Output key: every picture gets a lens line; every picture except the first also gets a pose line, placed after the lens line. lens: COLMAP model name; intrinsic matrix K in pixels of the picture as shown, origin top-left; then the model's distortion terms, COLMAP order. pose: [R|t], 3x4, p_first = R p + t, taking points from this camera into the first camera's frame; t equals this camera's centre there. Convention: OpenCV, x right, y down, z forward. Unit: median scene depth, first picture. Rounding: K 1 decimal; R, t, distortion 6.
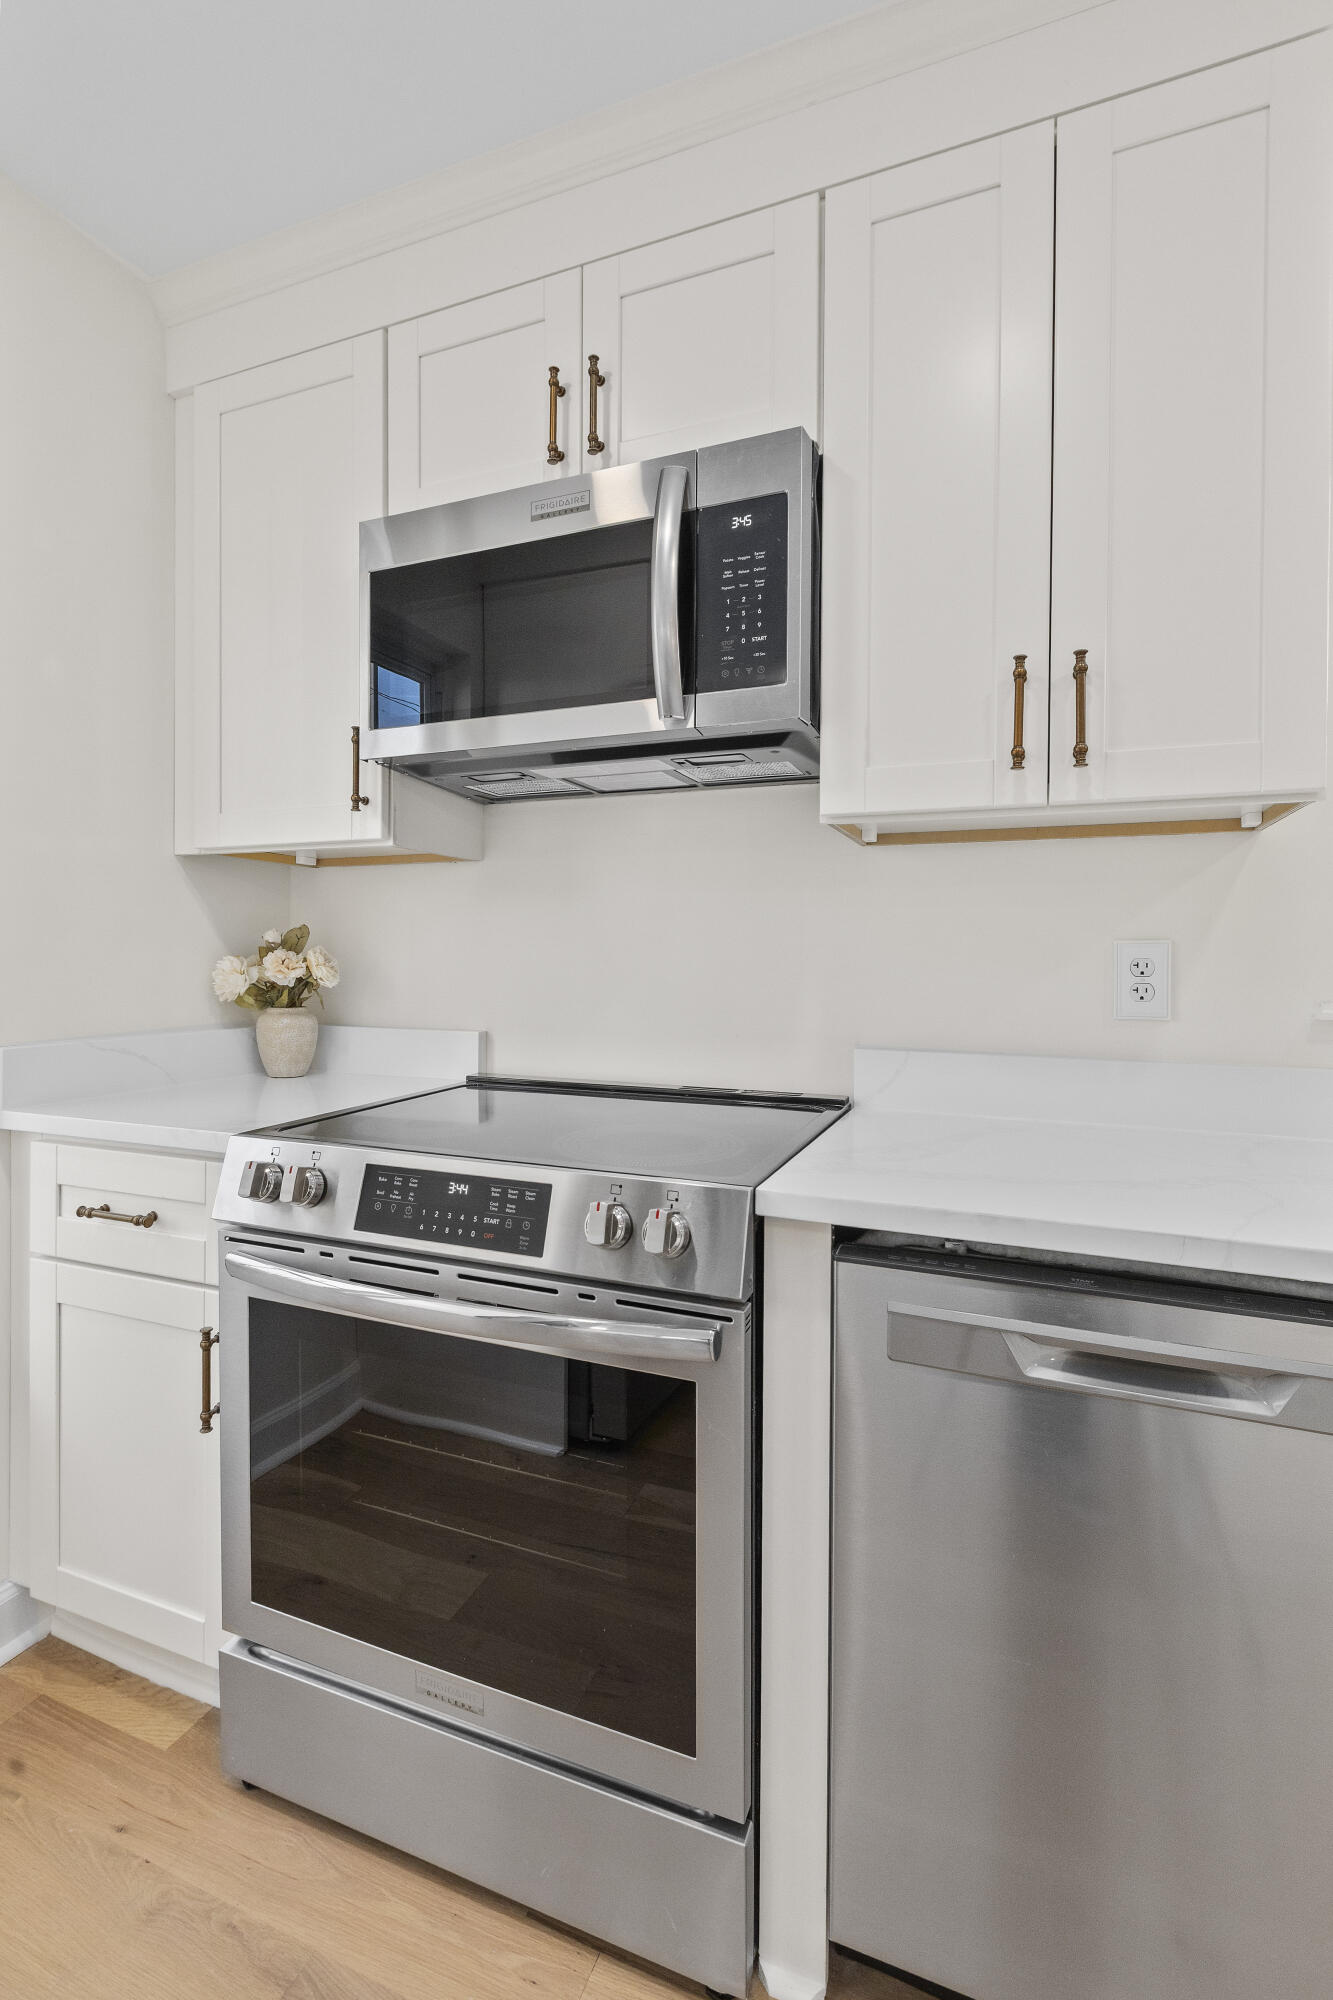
lens RADIAL K [[914.5, 0, 656.2], [0, 914.5, 963.8], [0, 0, 1]] dist [0.000195, -0.000138]
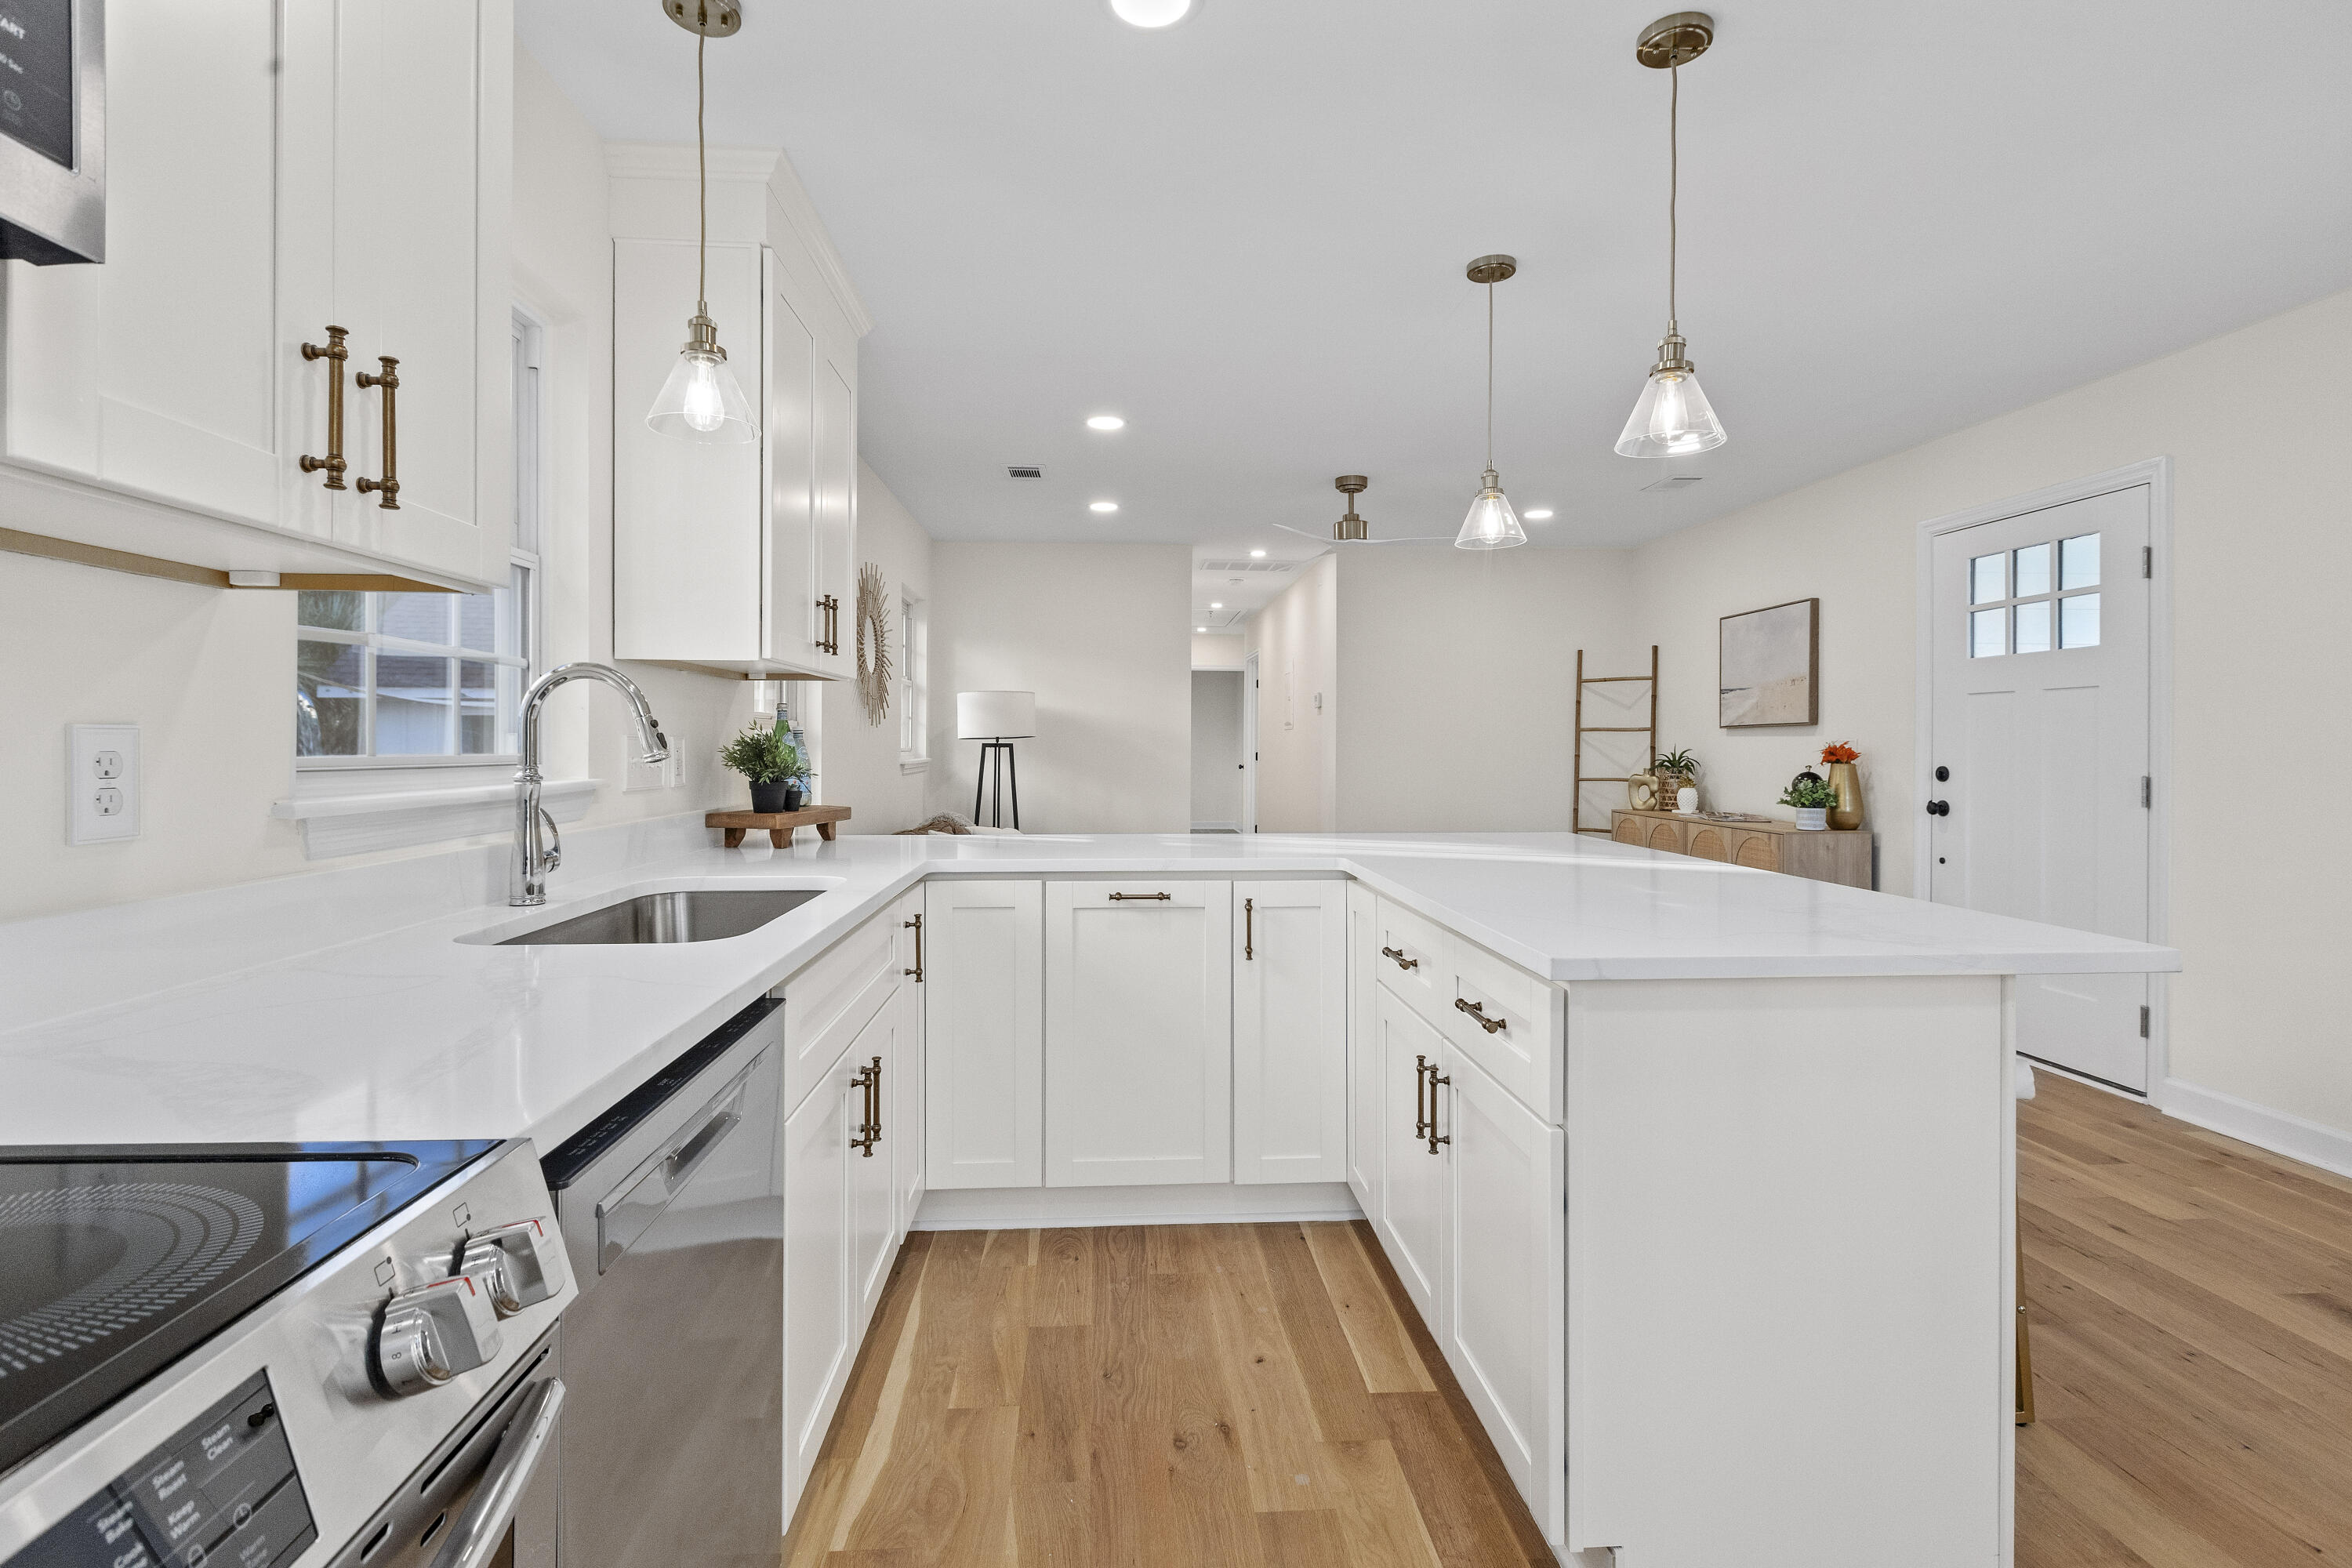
lens RADIAL K [[1074.4, 0, 1178.3], [0, 1074.4, 758.9], [0, 0, 1]] dist [0.000061, -0.000744]
pose [[-0.445140, -0.022186, 0.895186, -0.519587], [-0.003903, 0.999732, 0.022837, -0.021357], [-0.895452, 0.006672, -0.445107, 0.646511]]
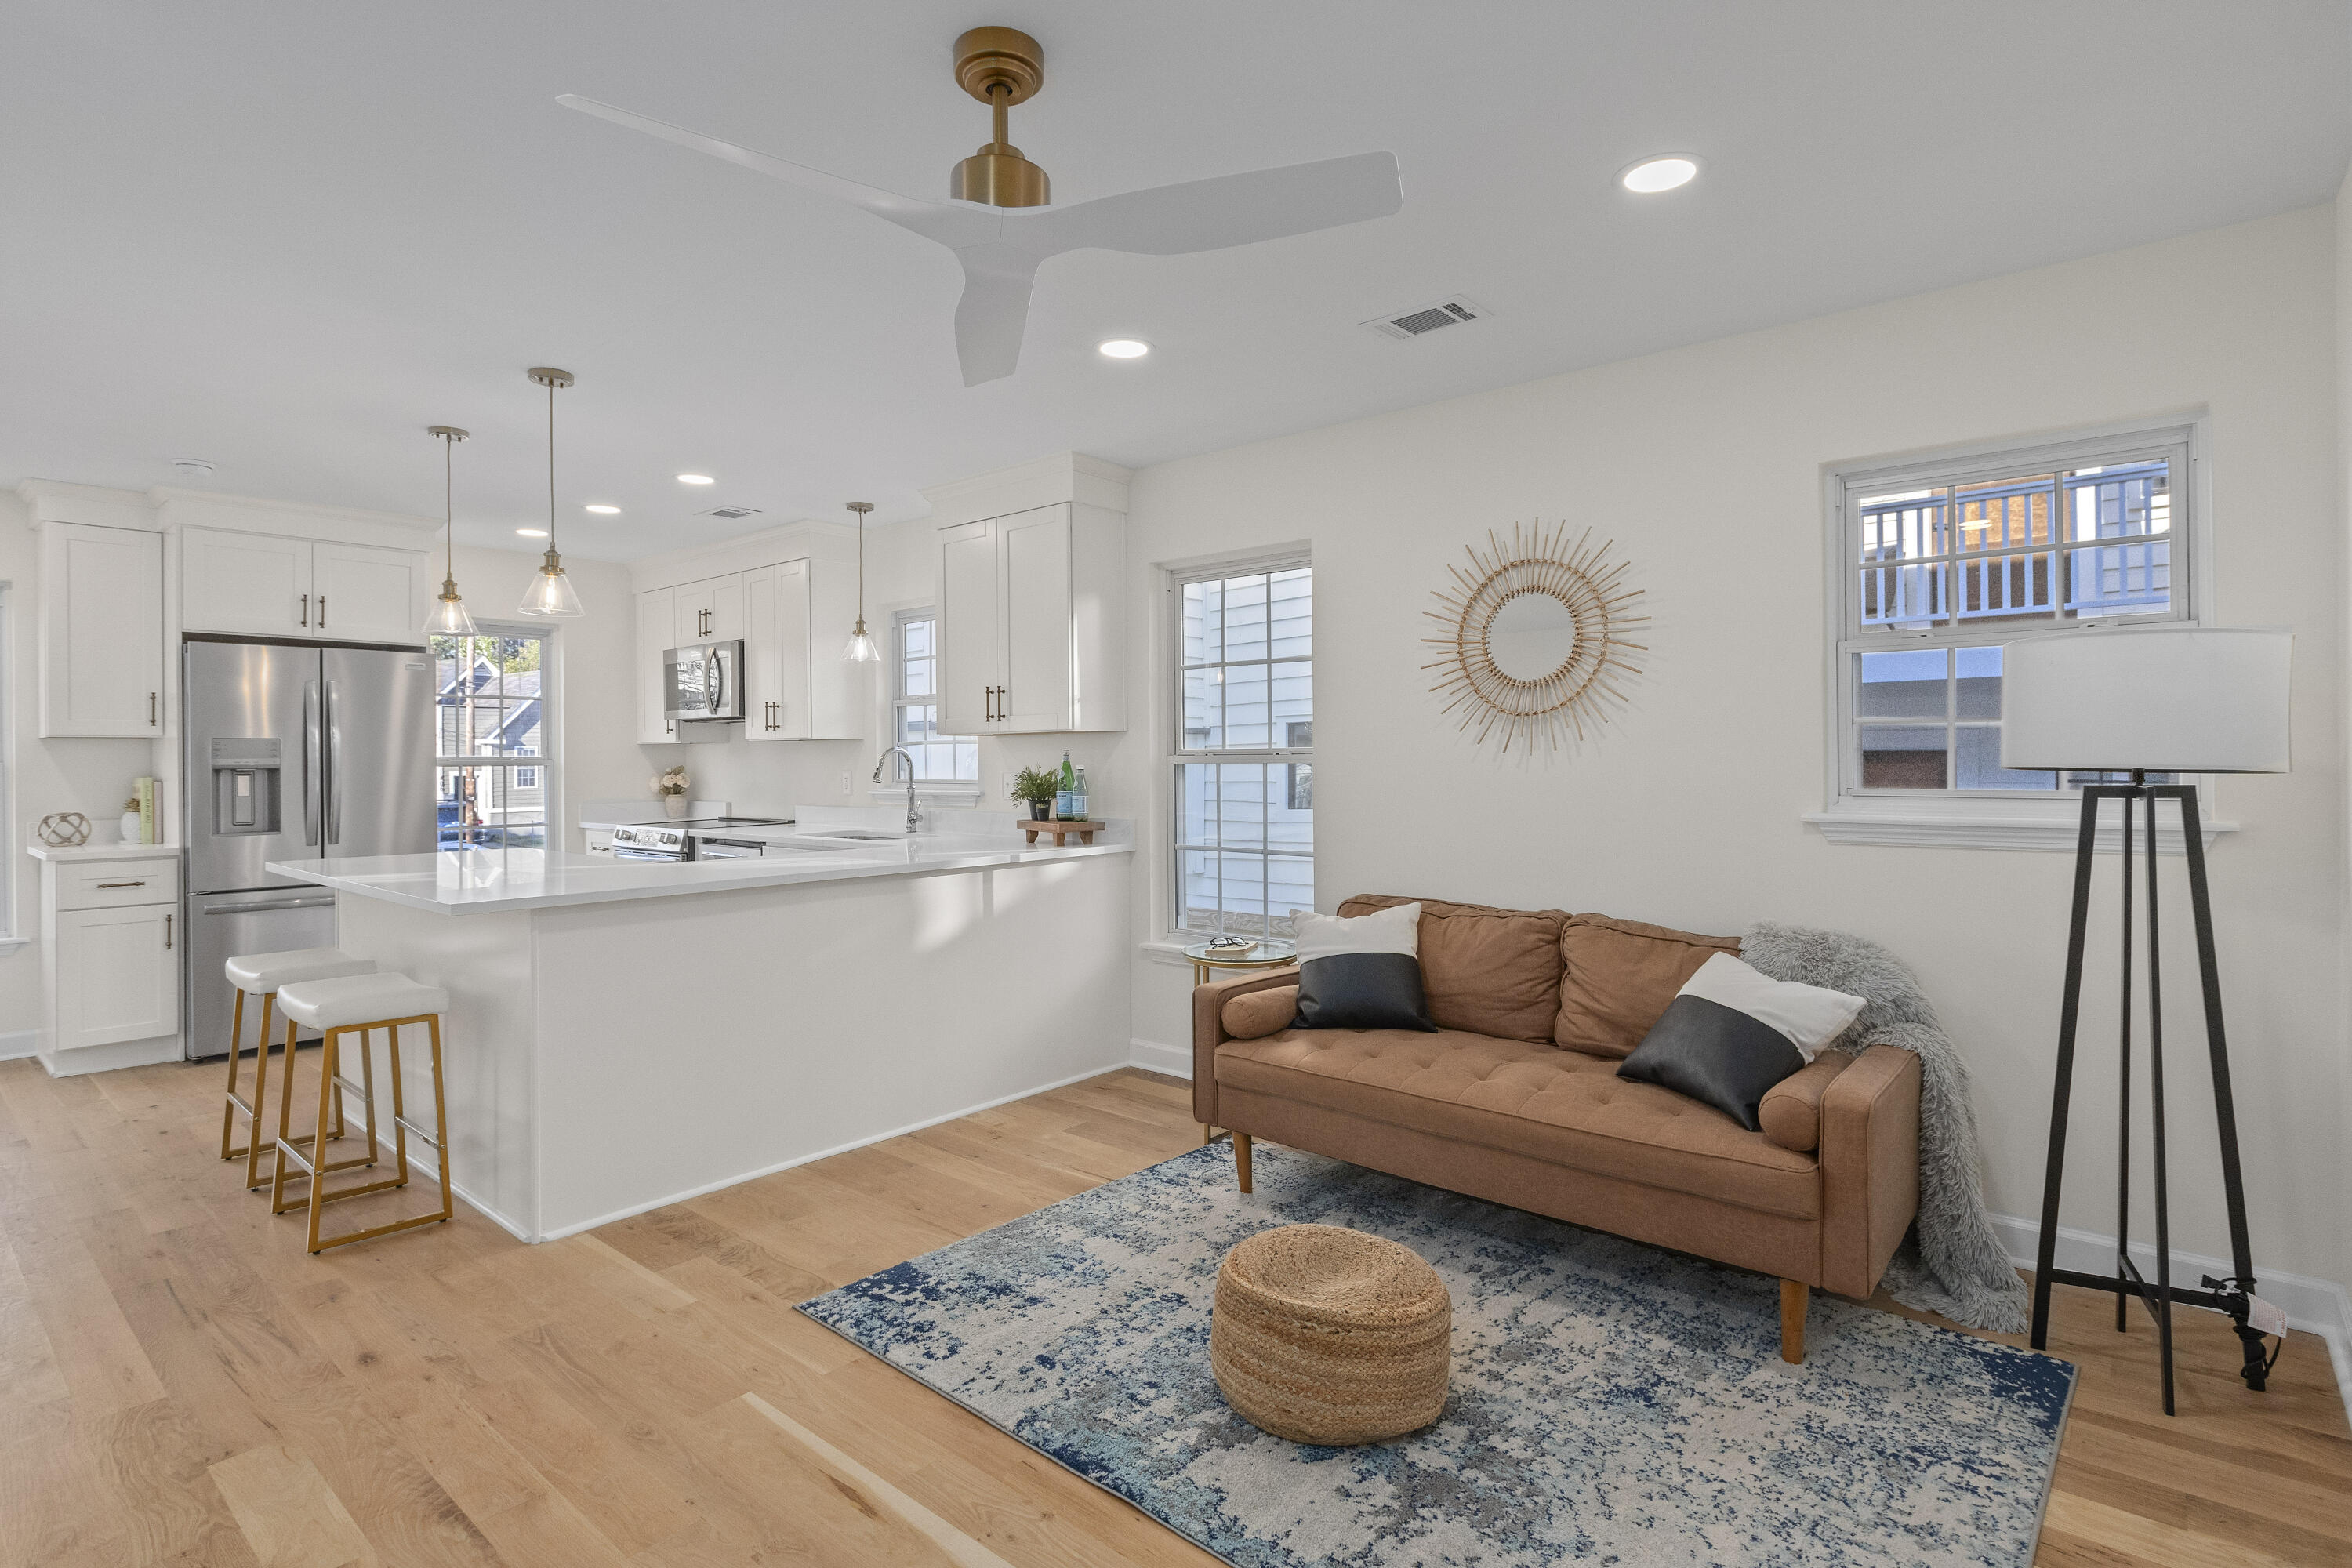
lens RADIAL K [[1156.0, 0, 1165.3], [0, 1156.0, 756.3], [0, 0, 1]] dist [-0.004805, -0.001397]
pose [[0.948111, -0.016400, -0.317517, 2.964849], [0.015014, 0.999864, -0.006809, -0.033063], [0.317586, 0.001689, 0.948228, -2.617015]]
